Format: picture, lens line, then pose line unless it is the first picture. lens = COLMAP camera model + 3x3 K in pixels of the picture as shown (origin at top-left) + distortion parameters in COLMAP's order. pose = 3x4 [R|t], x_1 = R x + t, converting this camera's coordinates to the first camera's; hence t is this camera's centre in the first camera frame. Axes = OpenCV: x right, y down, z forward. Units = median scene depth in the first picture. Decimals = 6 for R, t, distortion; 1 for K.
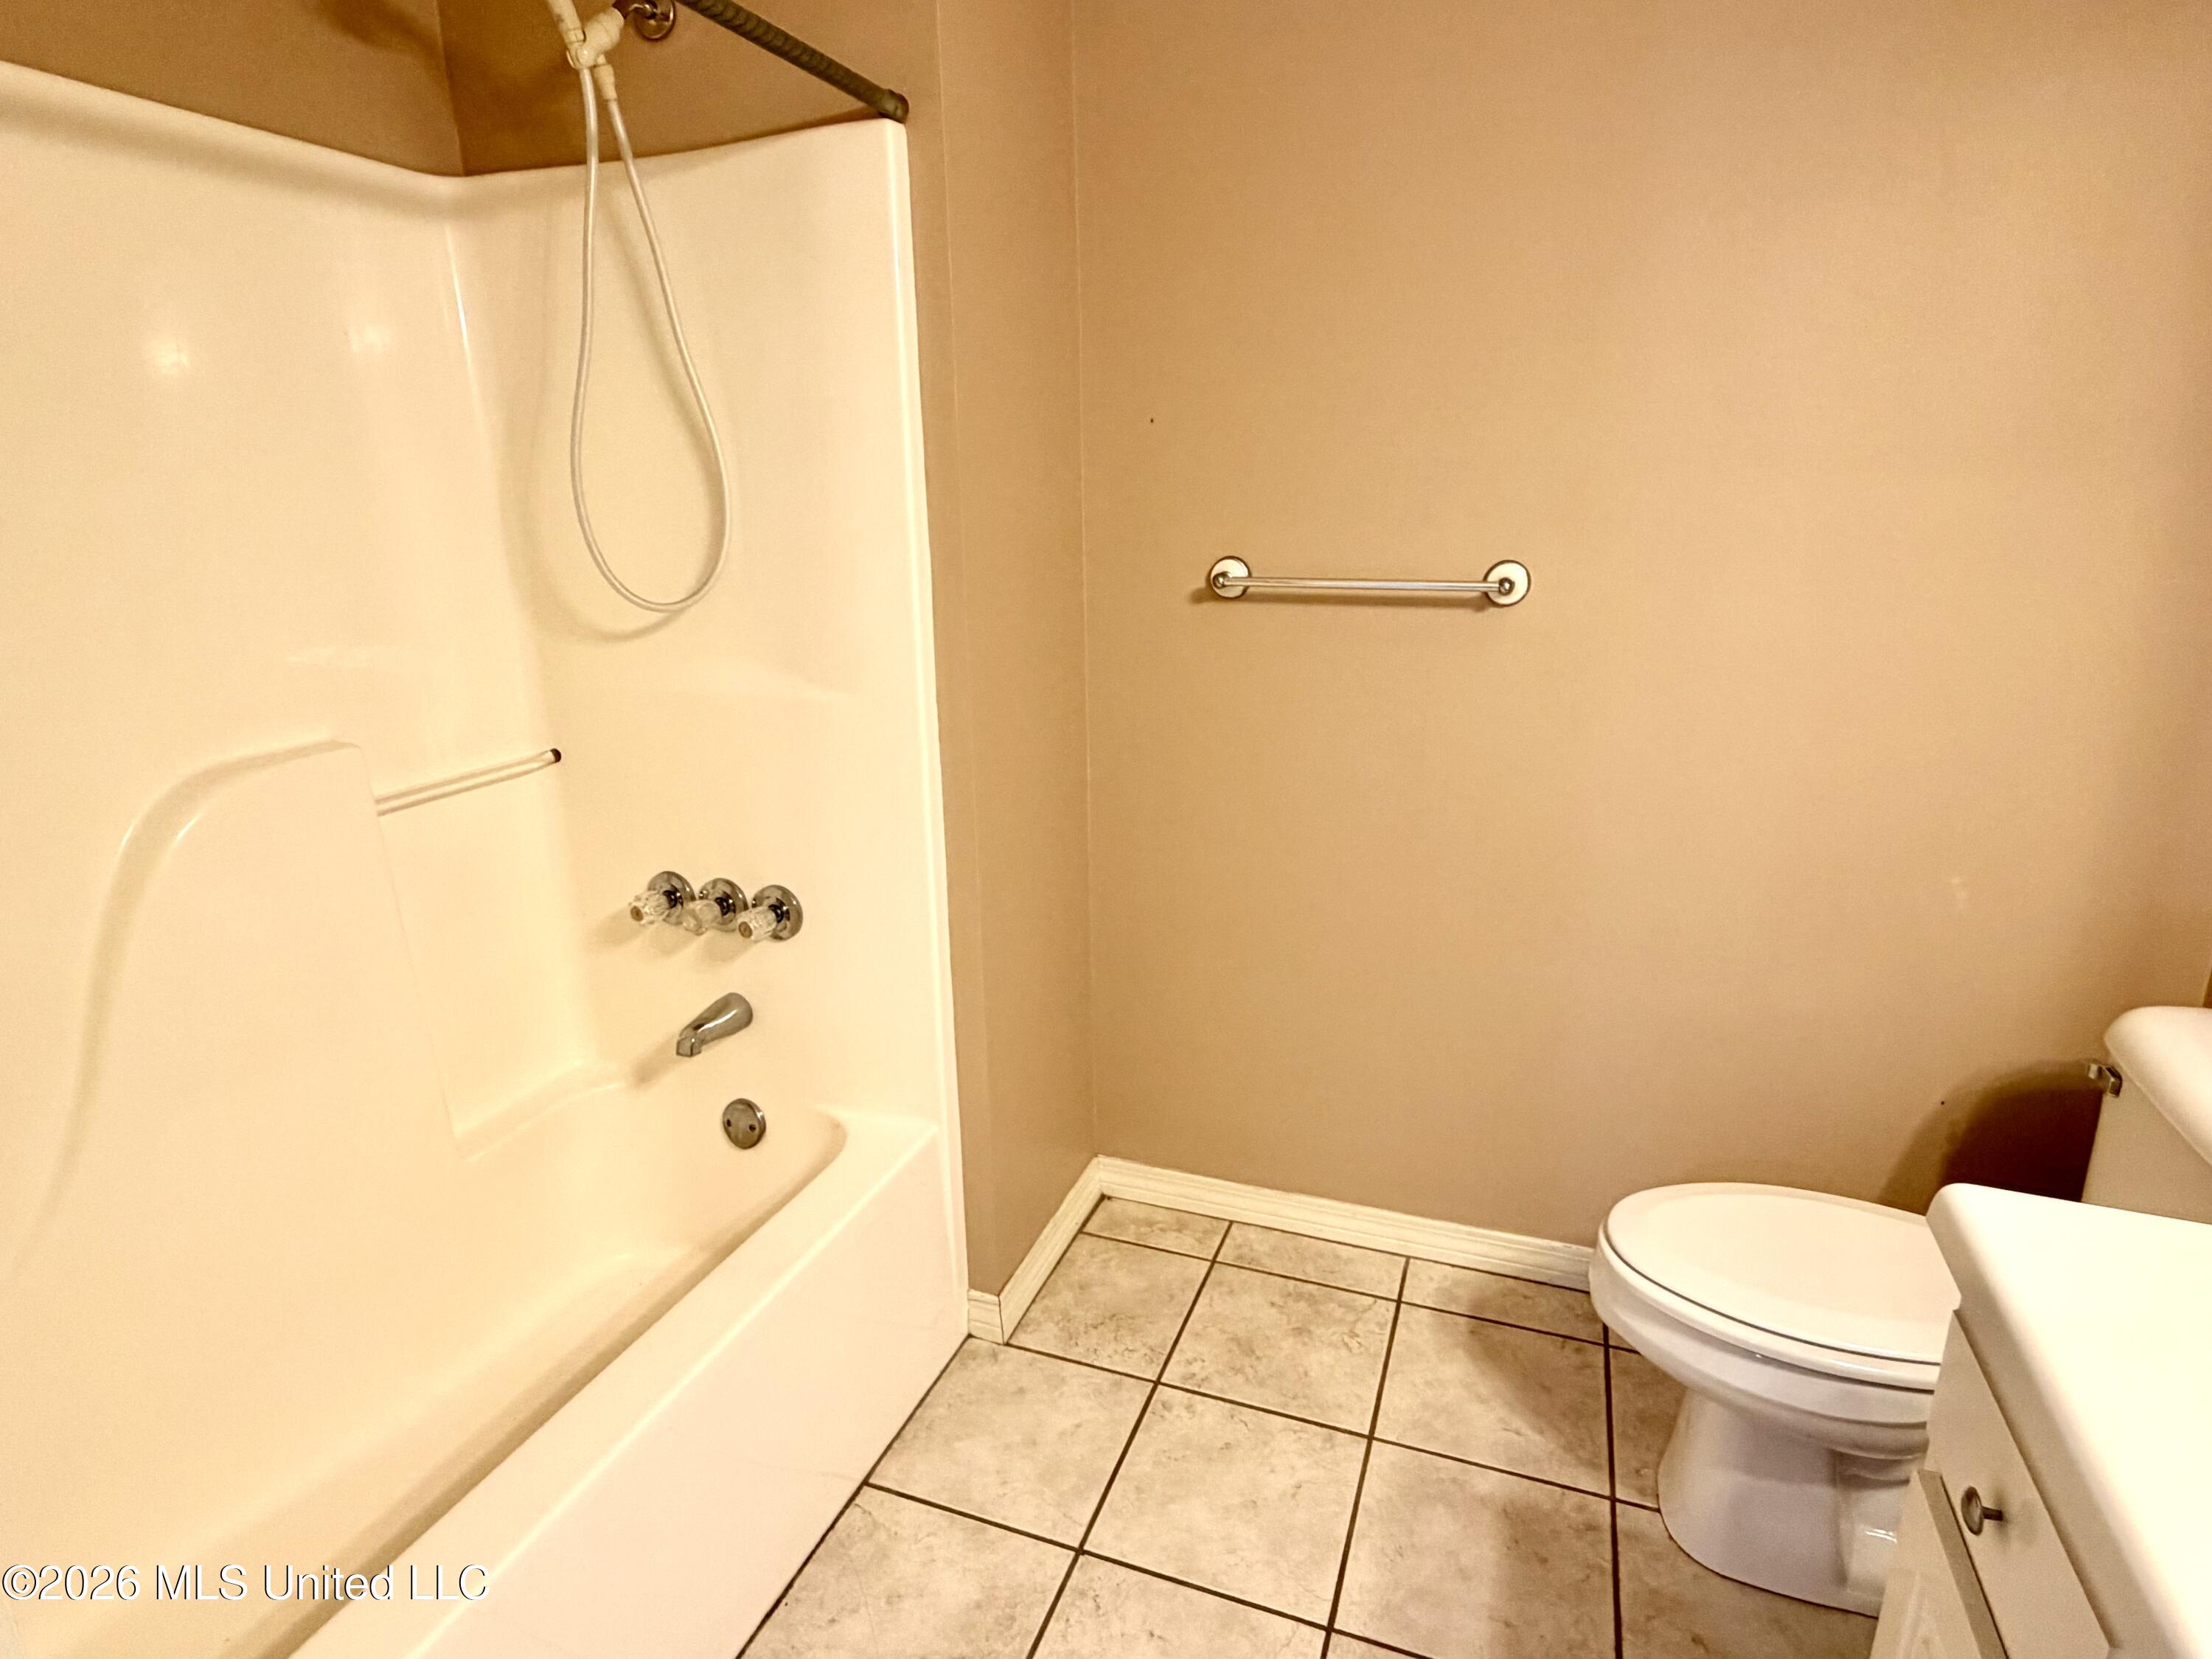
lens RADIAL K [[1200.2, 0, 1101.0], [0, 1200.2, 838.8], [0, 0, 1]] dist [-0.000943, 0.000421]
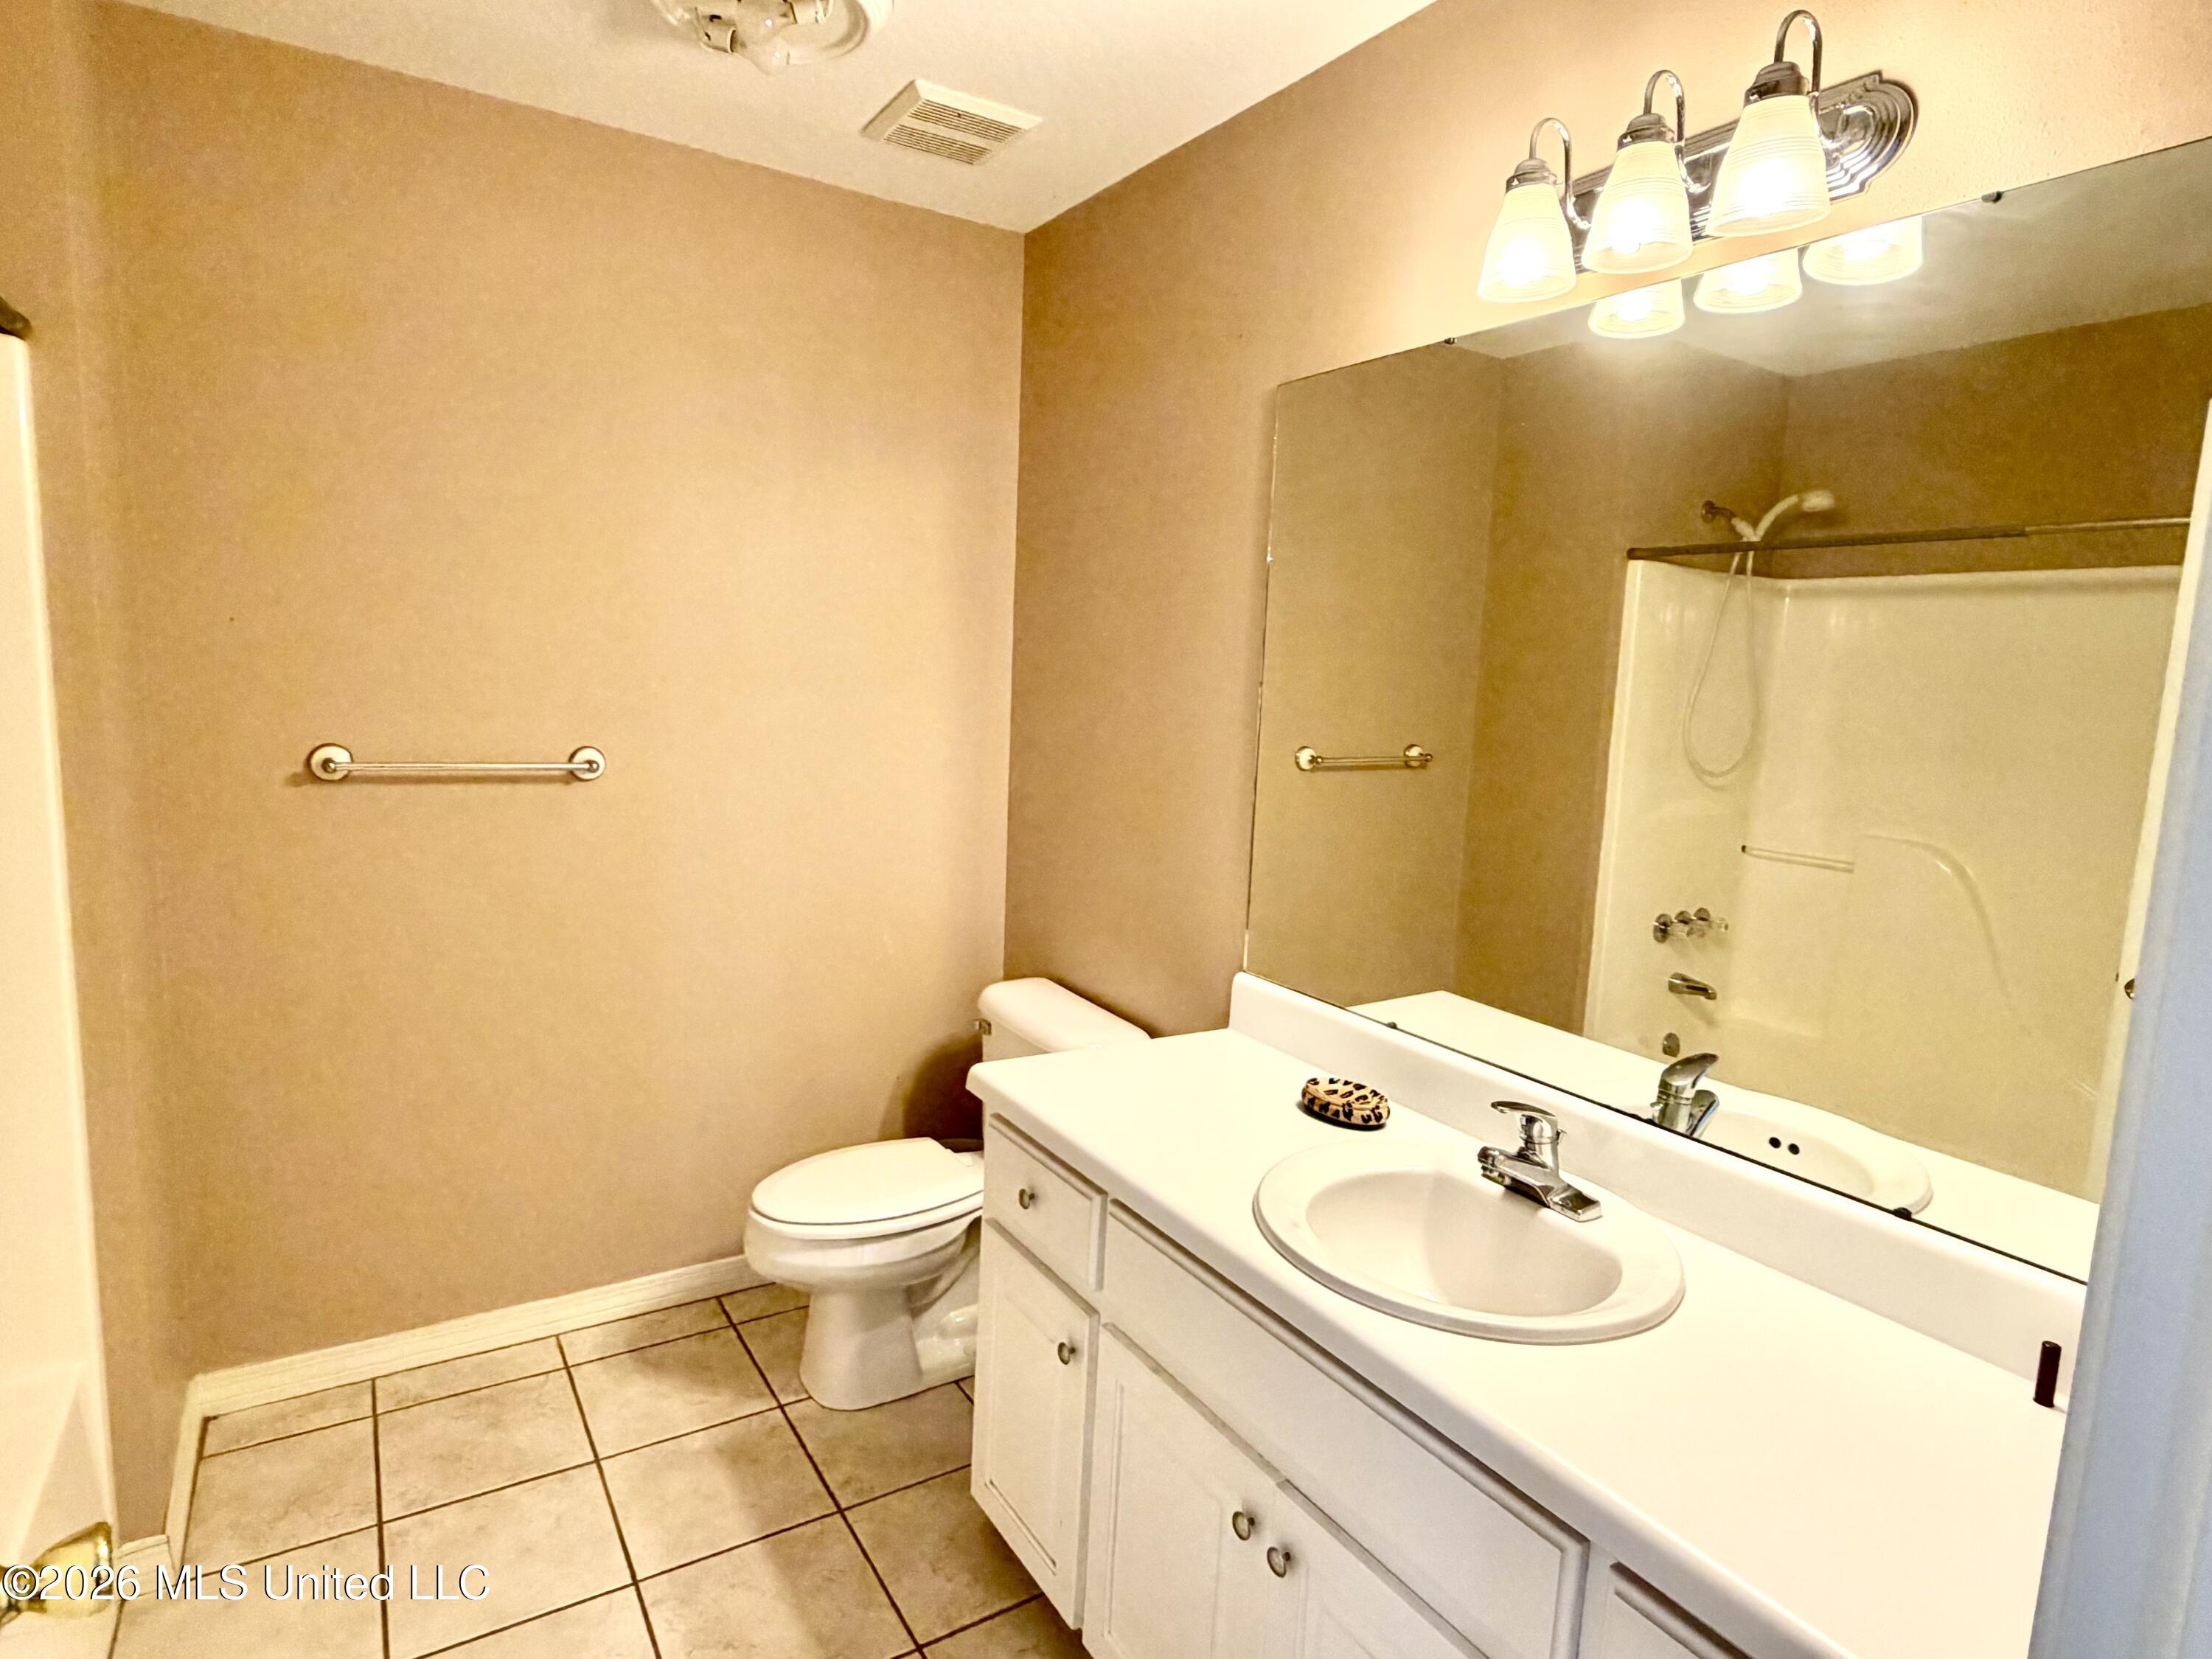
lens RADIAL K [[1200.2, 0, 1105.7], [0, 1200.2, 828.4], [0, 0, 1]] dist [-0.000943, 0.000421]
pose [[0.599316, -0.063259, 0.798009, -0.372223], [0.174355, 0.983256, -0.053000, 0.026075], [-0.781295, 0.170900, 0.600310, -0.221022]]
